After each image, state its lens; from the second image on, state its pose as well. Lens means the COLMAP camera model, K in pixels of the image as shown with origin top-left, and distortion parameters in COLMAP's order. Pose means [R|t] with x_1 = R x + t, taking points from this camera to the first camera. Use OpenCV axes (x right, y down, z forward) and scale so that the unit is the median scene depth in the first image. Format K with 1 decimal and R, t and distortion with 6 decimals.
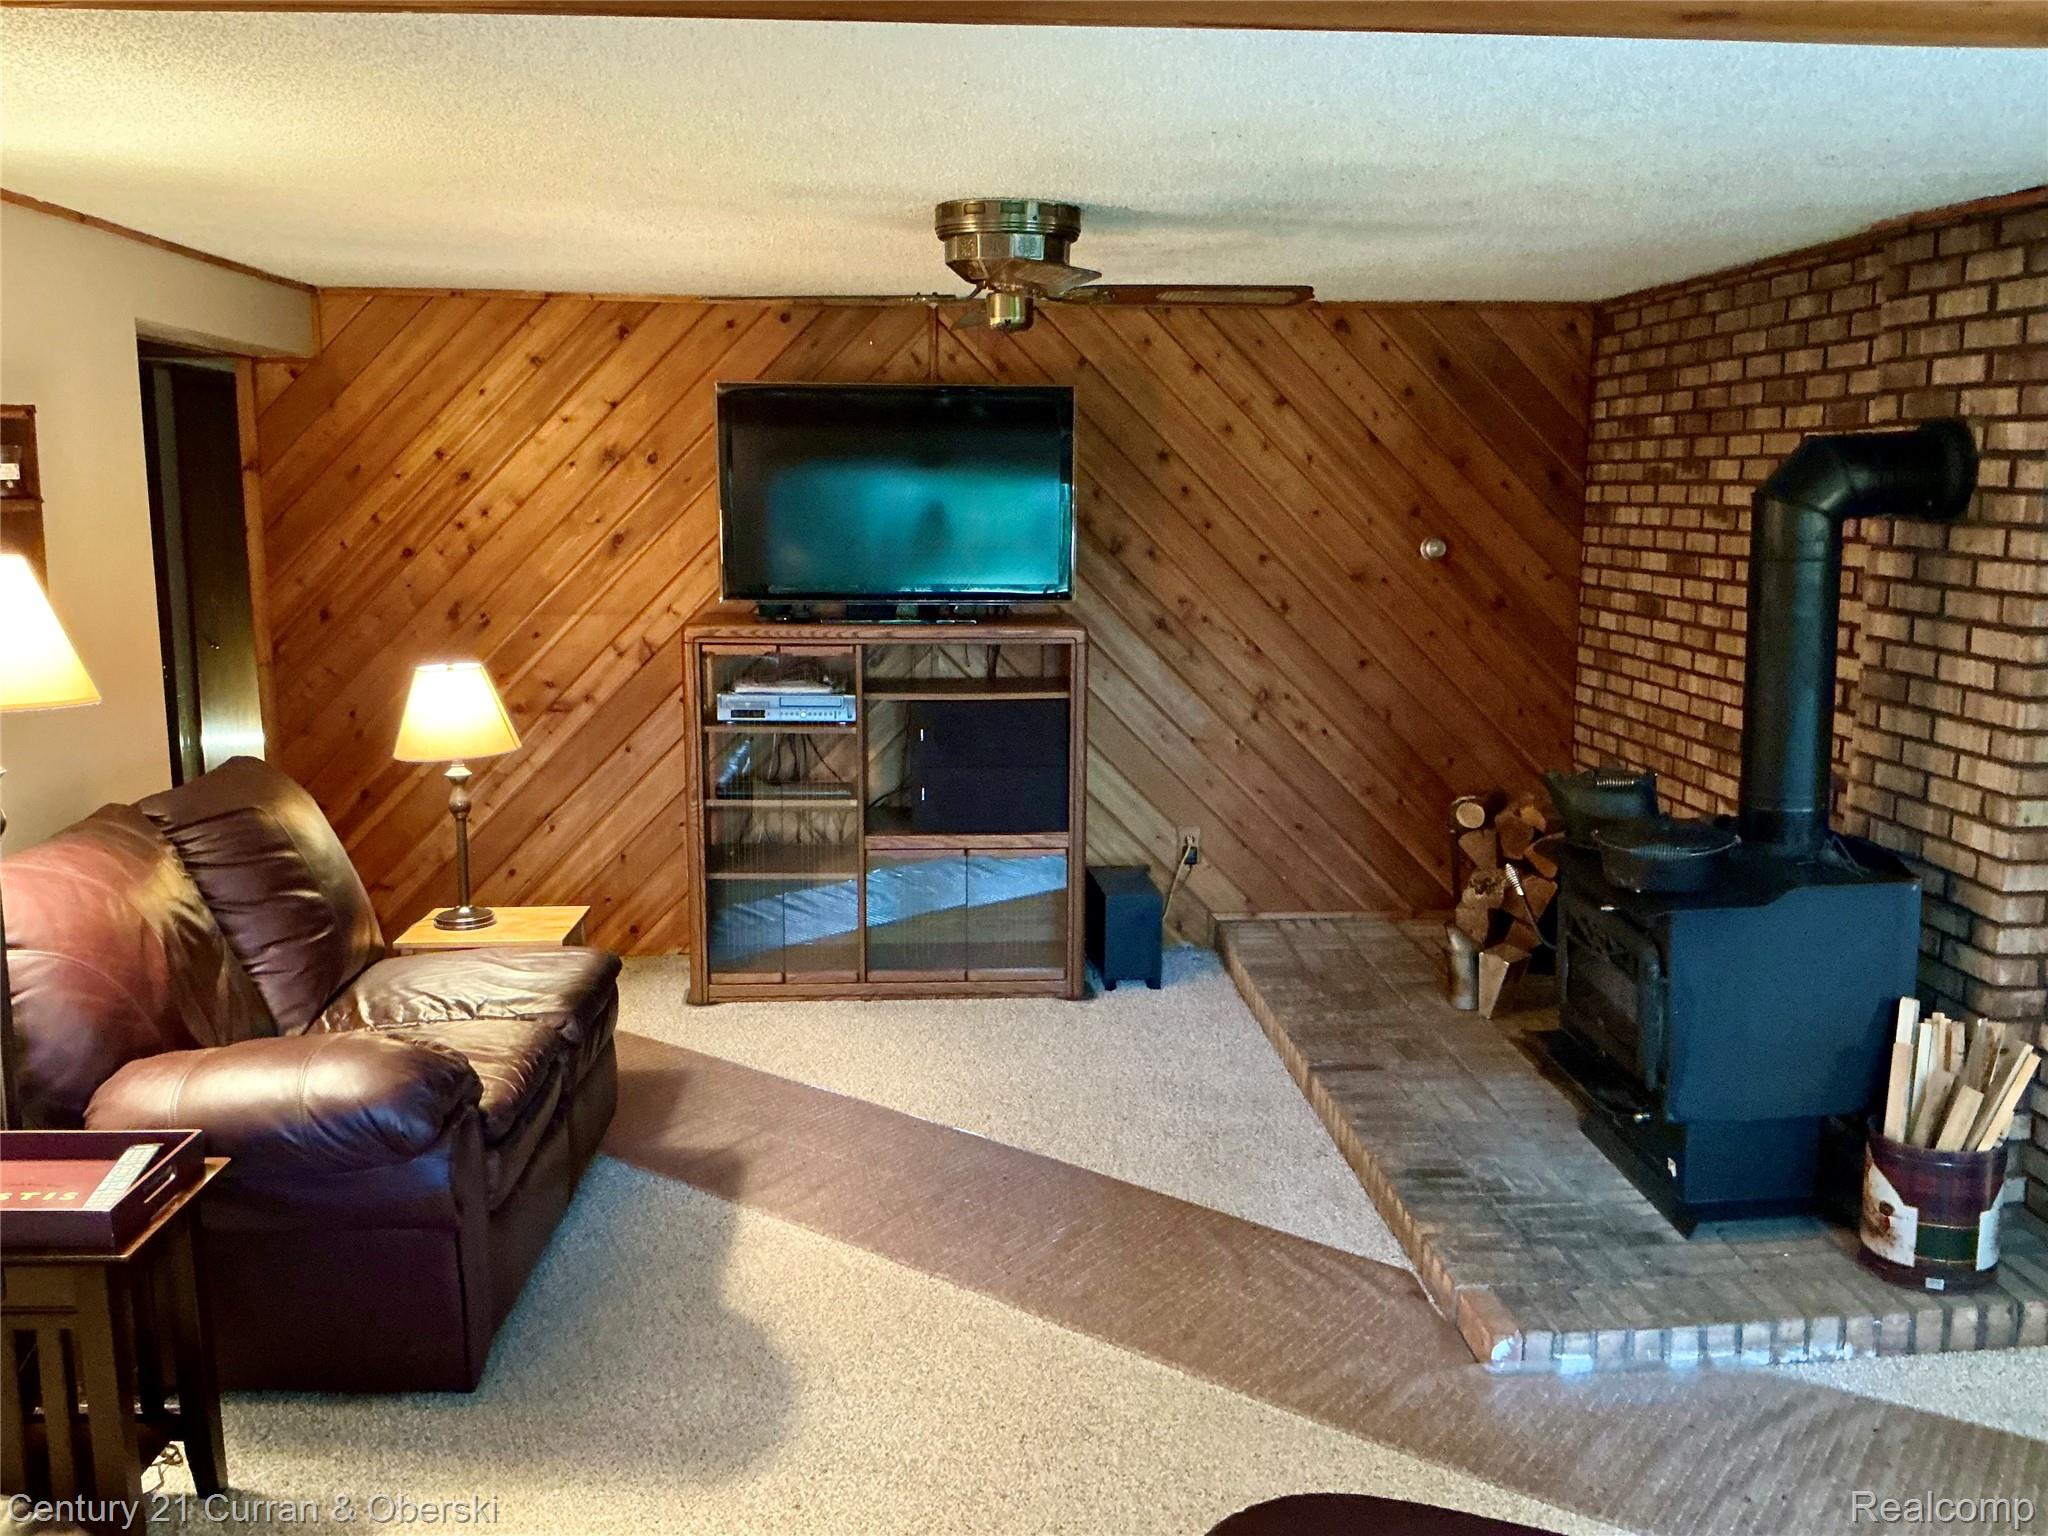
lens RADIAL K [[1692.6, 0, 1030.4], [0, 1692.6, 781.3], [0, 0, 1]] dist [0.103045, -0.191822]
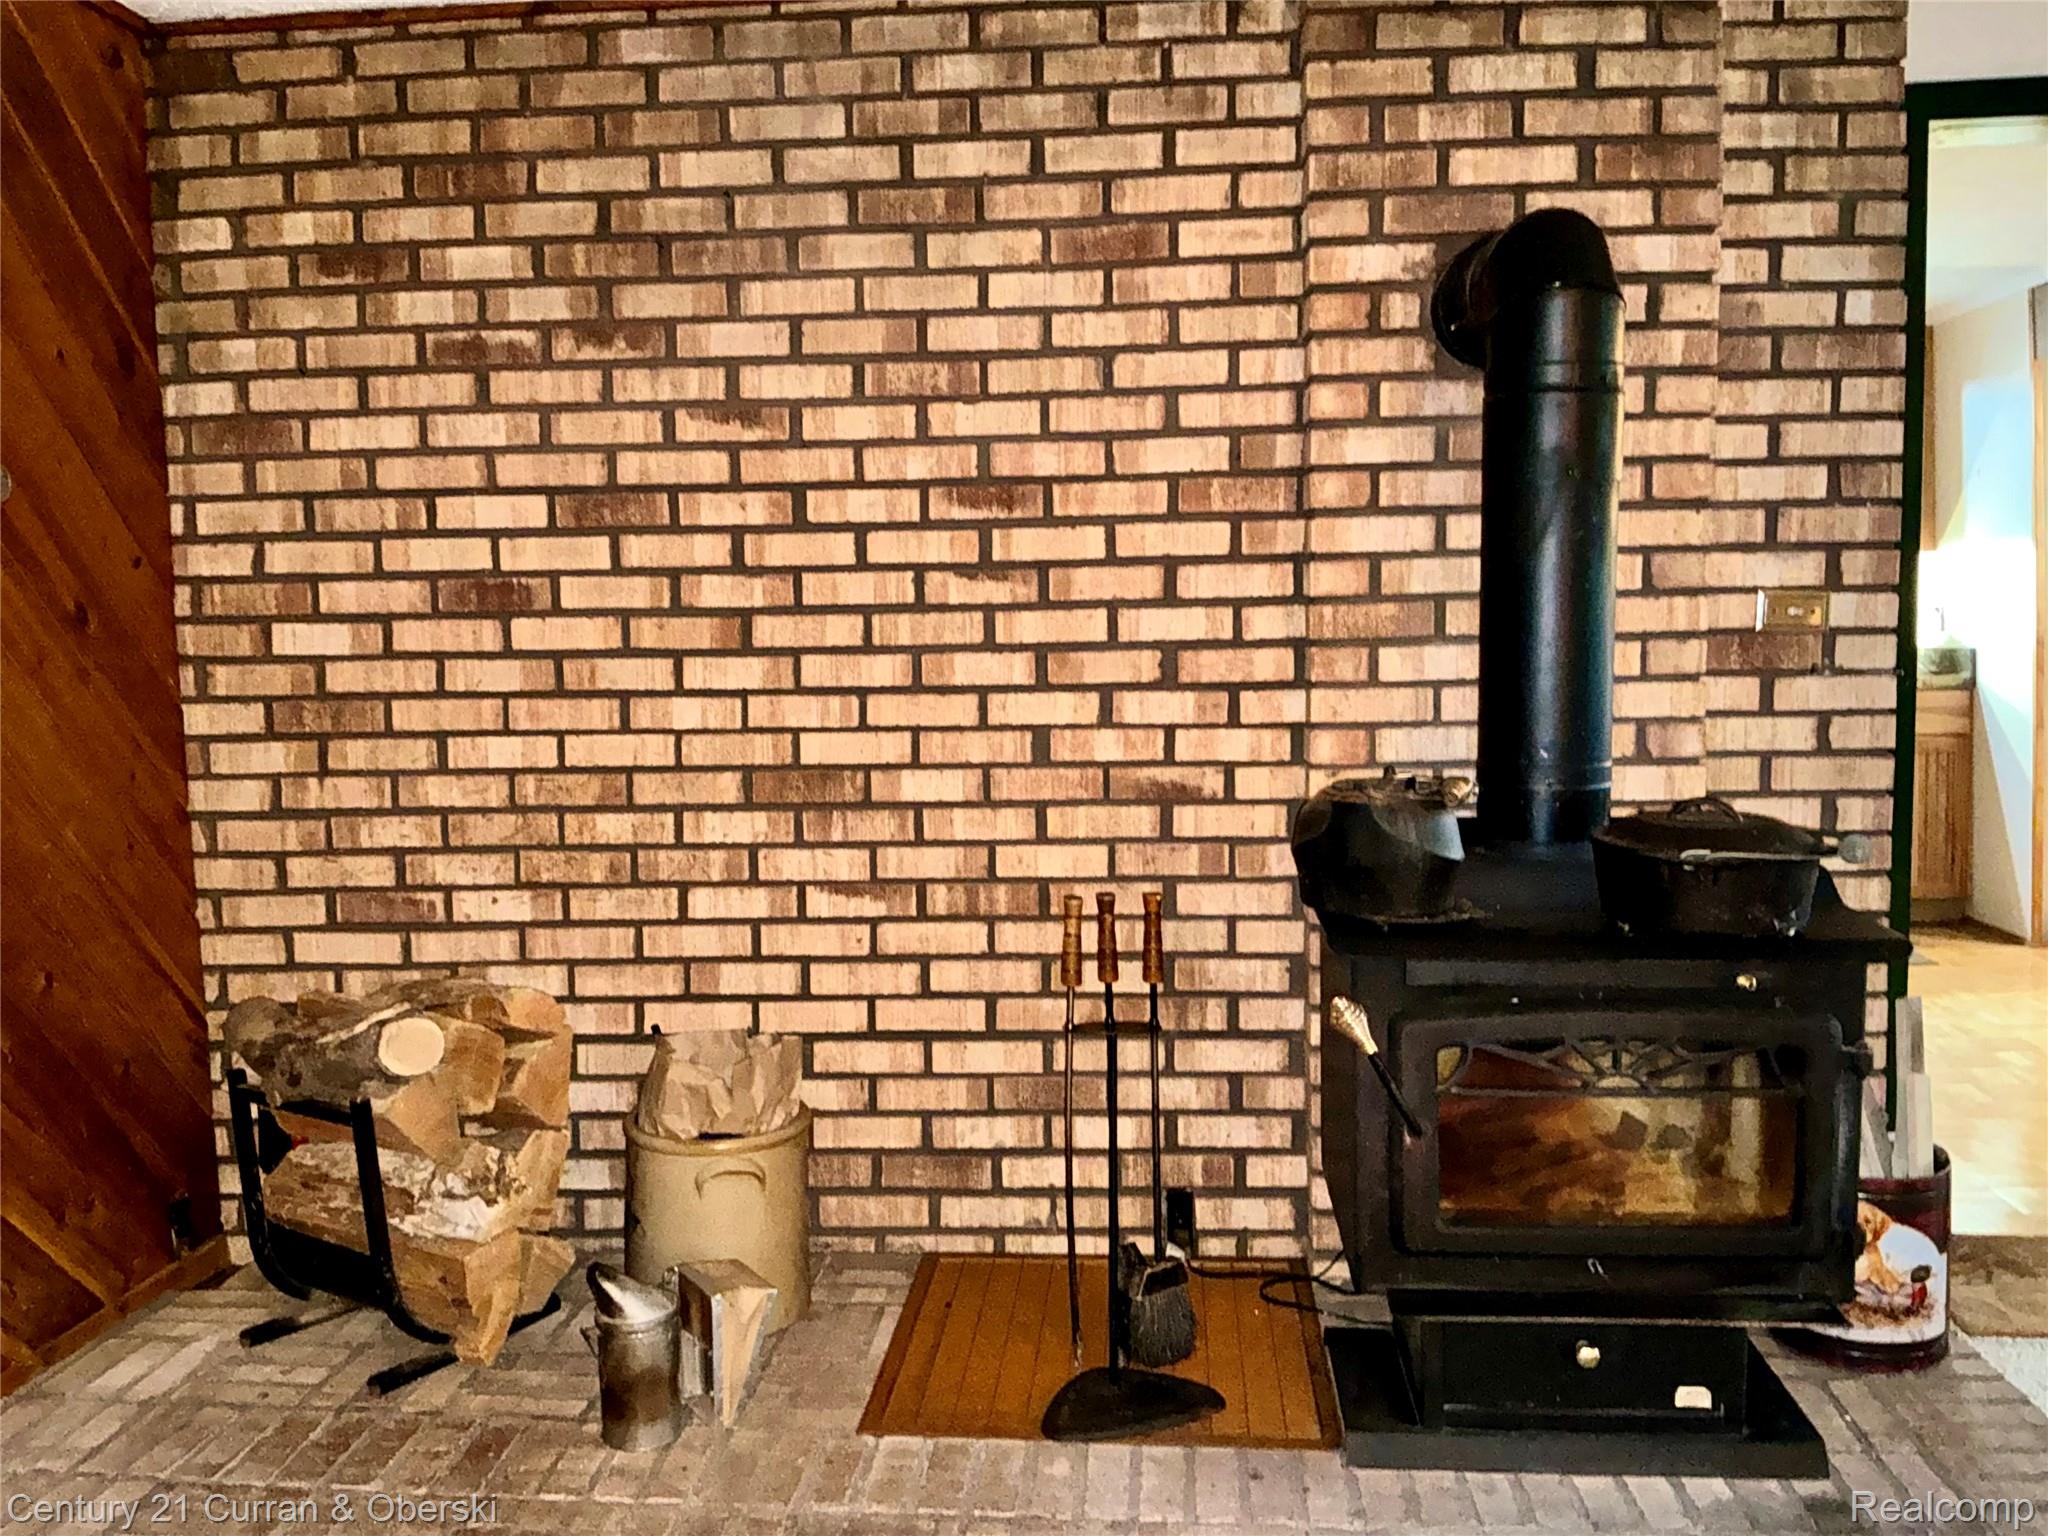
lens RADIAL K [[1692.6, 0, 1022.0], [0, 1692.6, 776.7], [0, 0, 1]] dist [0.103045, -0.191822]
pose [[0.142075, -0.082342, 0.986425, -0.143234], [0.191607, 0.979974, 0.054206, -0.039003], [-0.971134, 0.181305, 0.155008, 0.696398]]
